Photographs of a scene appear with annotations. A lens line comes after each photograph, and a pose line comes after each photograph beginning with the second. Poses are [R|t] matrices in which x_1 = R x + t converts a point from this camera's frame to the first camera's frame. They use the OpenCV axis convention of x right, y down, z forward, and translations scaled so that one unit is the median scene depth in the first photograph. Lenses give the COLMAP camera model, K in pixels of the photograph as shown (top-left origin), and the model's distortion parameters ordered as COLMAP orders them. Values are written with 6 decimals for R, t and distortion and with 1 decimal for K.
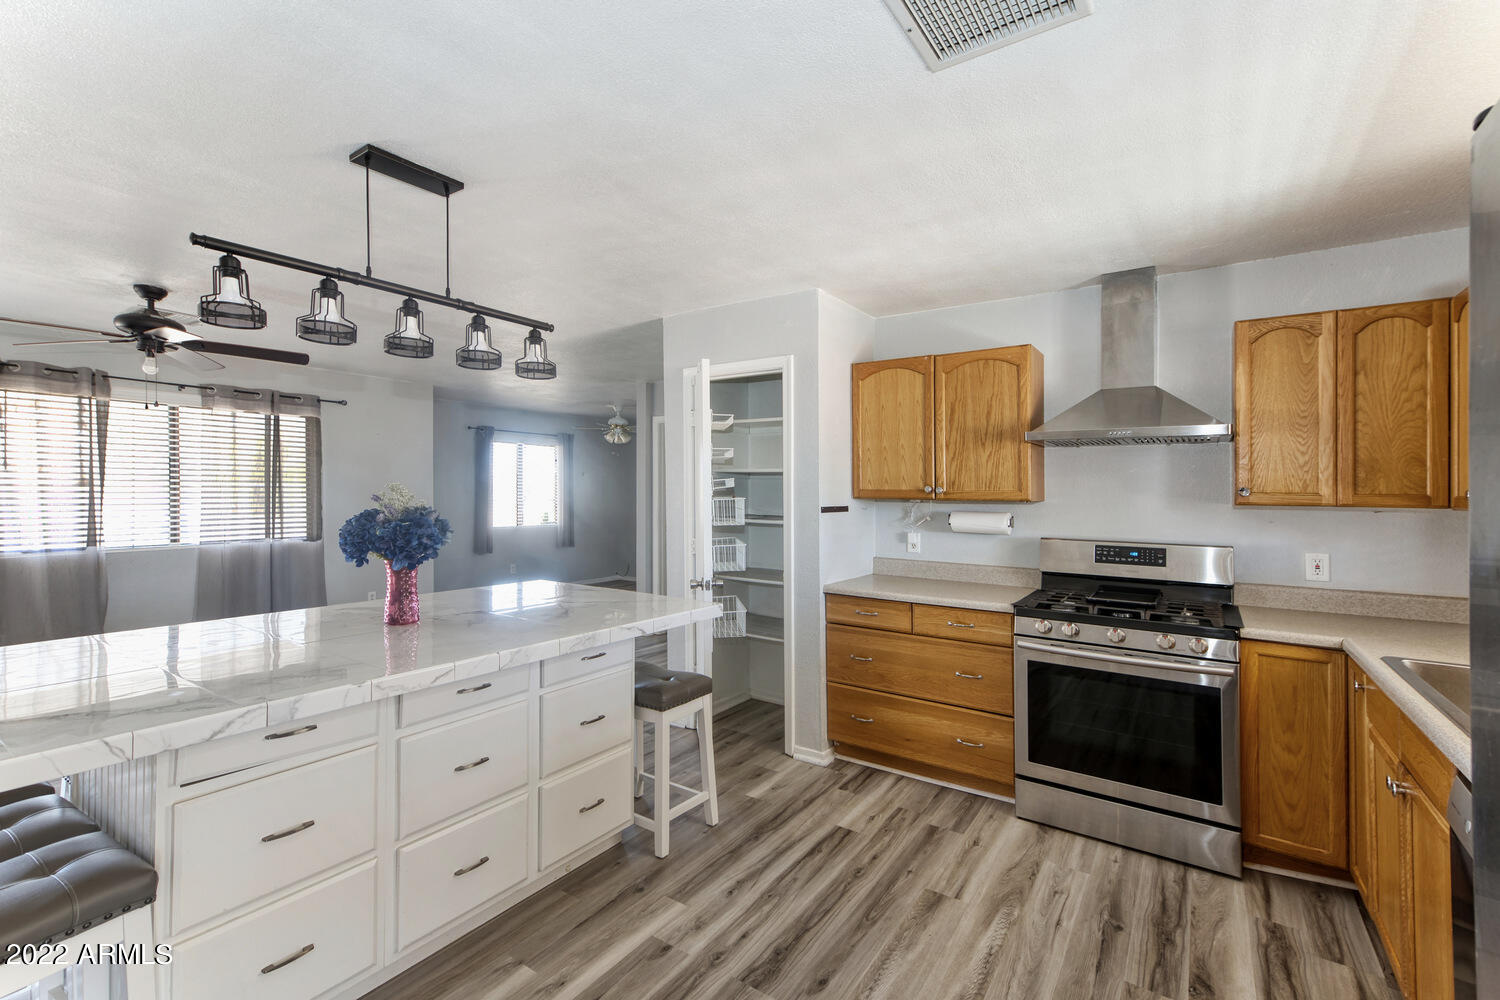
lens RADIAL K [[646.8, 0, 714.4], [0, 646.8, 515.0], [0, 0, 1]] dist [0.007152, 0.000012]
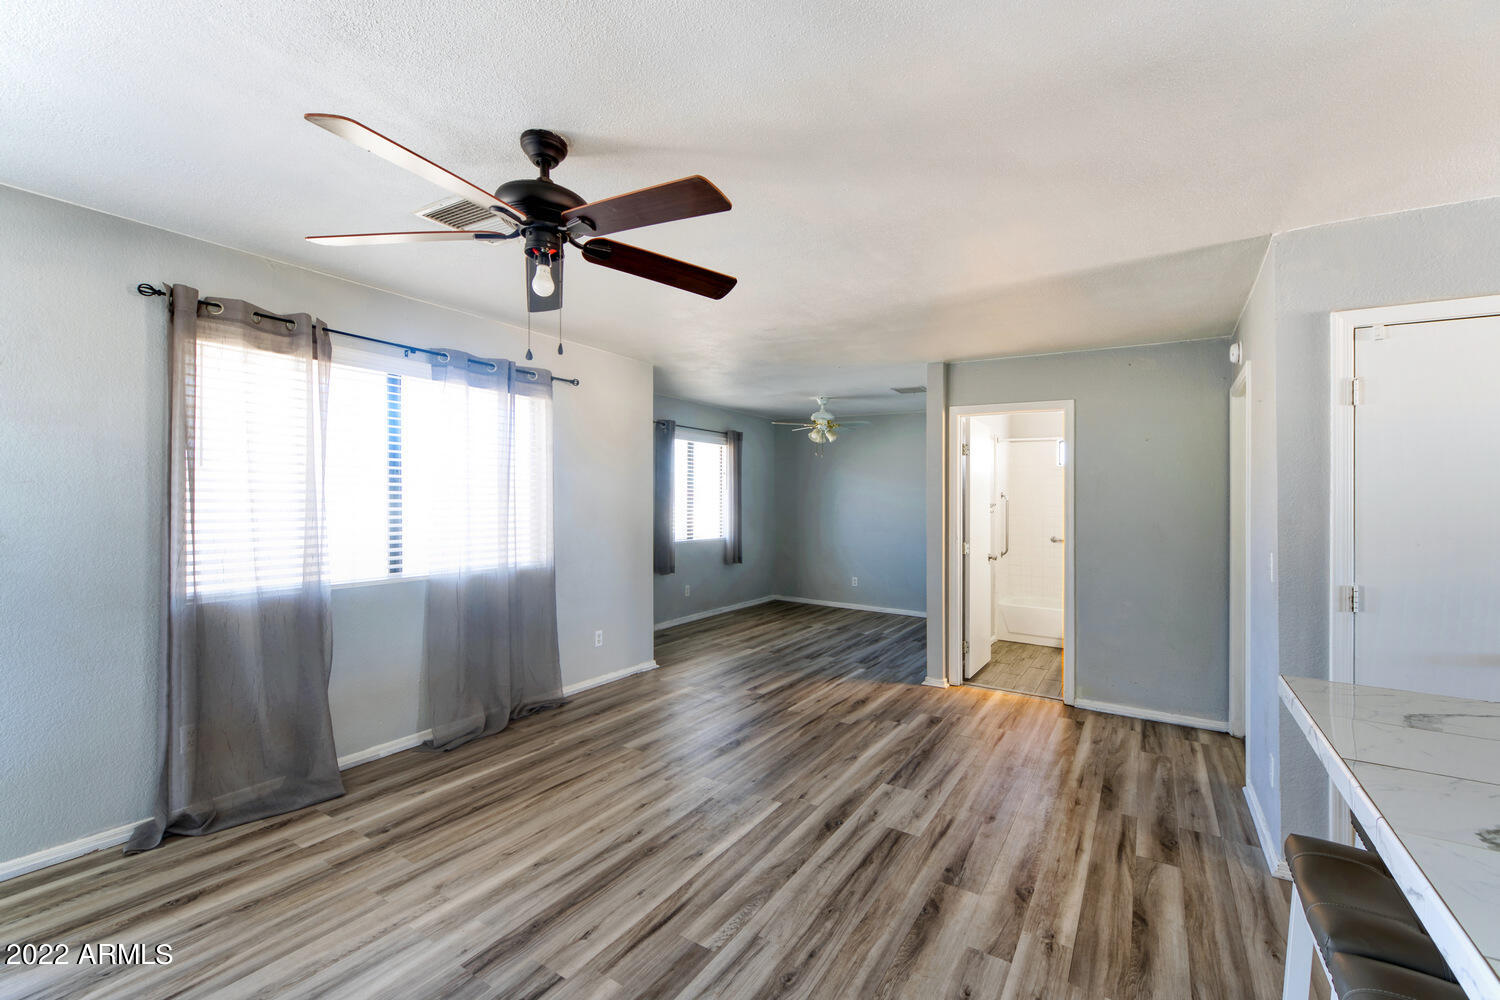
lens RADIAL K [[617.8, 0, 712.8], [0, 617.8, 521.3], [0, 0, 1]] dist [-0.000844, 0.002469]
pose [[0.999810, 0.009689, 0.016887, -0.476728], [-0.009754, 0.999945, 0.003775, -0.014509], [-0.016850, -0.003939, 0.999850, 0.300218]]
